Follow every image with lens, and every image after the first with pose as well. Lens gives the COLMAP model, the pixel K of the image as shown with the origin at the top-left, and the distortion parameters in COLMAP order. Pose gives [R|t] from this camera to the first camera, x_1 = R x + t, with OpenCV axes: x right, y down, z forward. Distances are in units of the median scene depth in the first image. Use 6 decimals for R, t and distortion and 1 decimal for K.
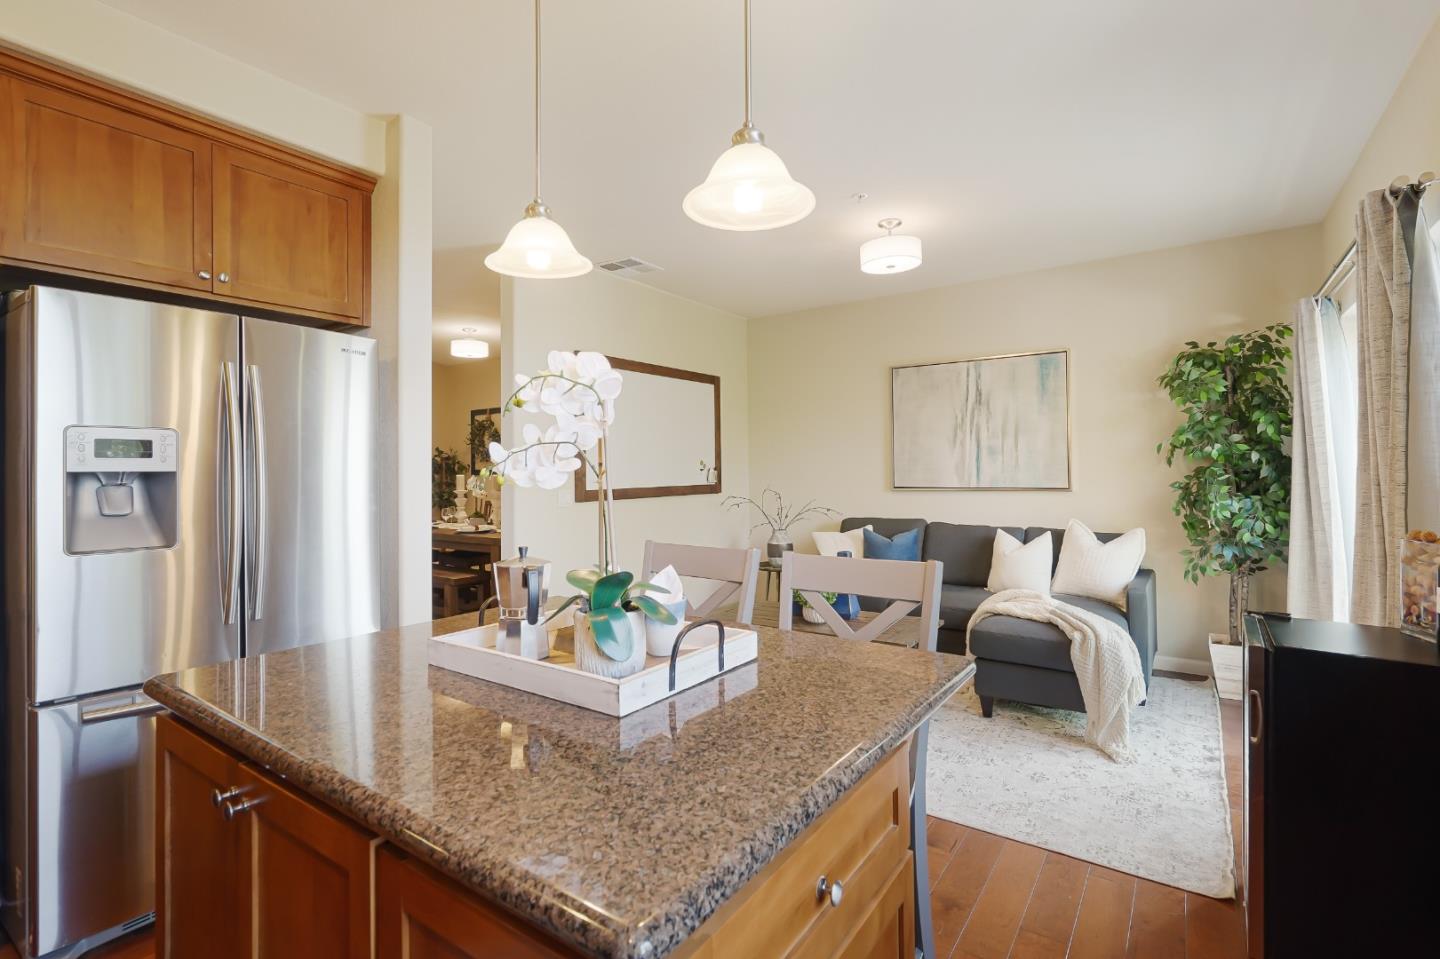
lens RADIAL K [[682.5, 0, 711.5], [0, 682.5, 472.3], [0, 0, 1]] dist [-0.052626, 0.020796]
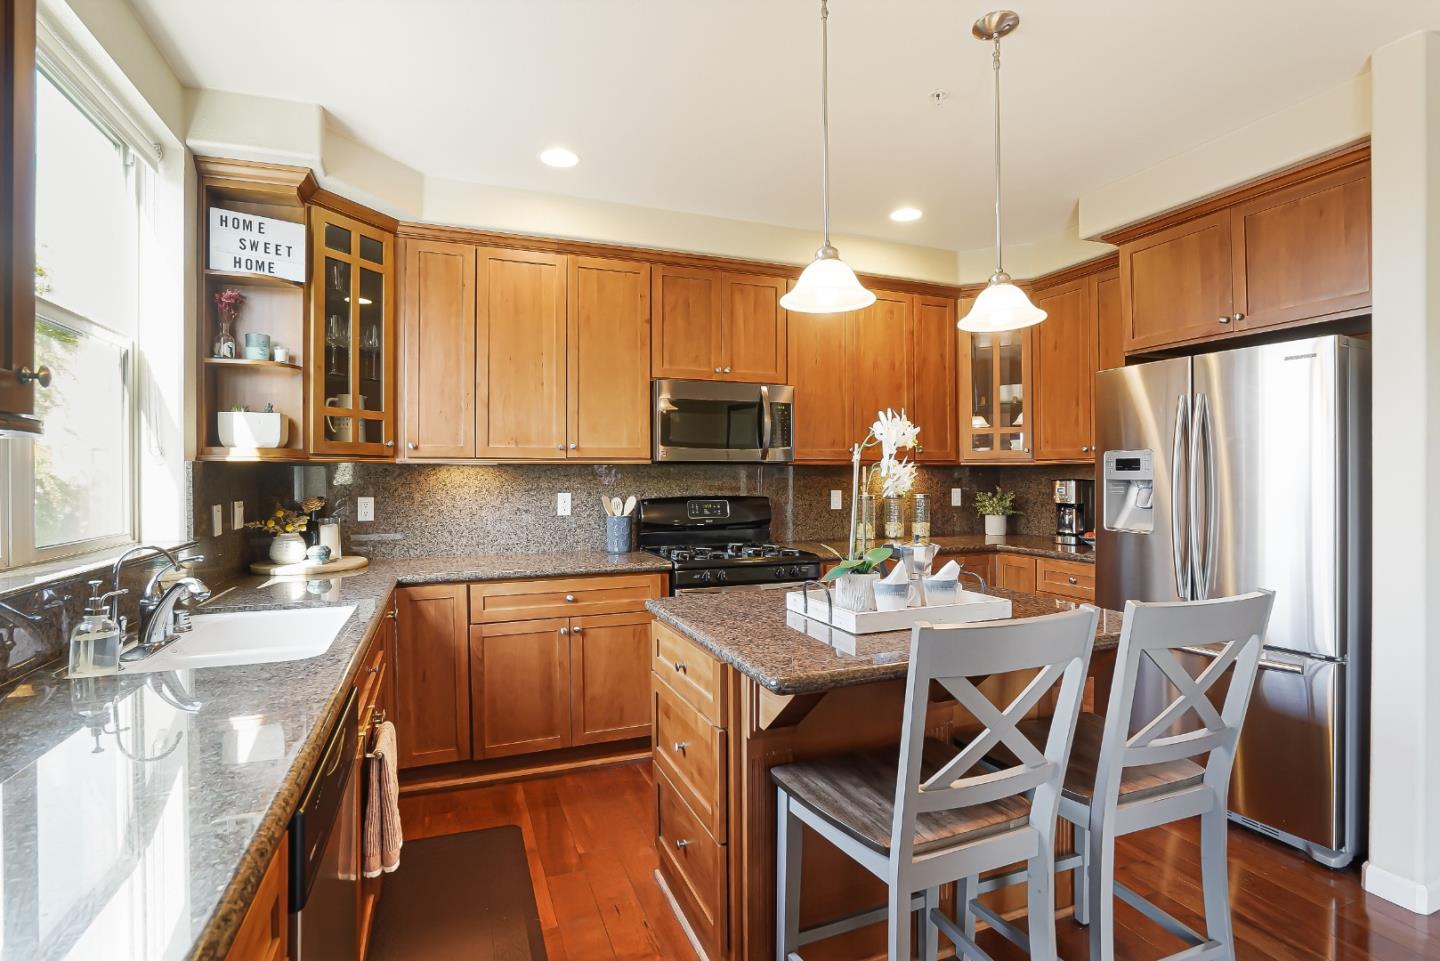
lens RADIAL K [[683.5, 0, 705.6], [0, 683.5, 479.3], [0, 0, 1]] dist [-0.054310, 0.016871]
pose [[-0.547931, 0.014321, -0.836401, 0.371725], [0.005946, 0.999895, 0.013225, -0.012860], [0.836503, 0.002273, -0.547958, 0.416500]]
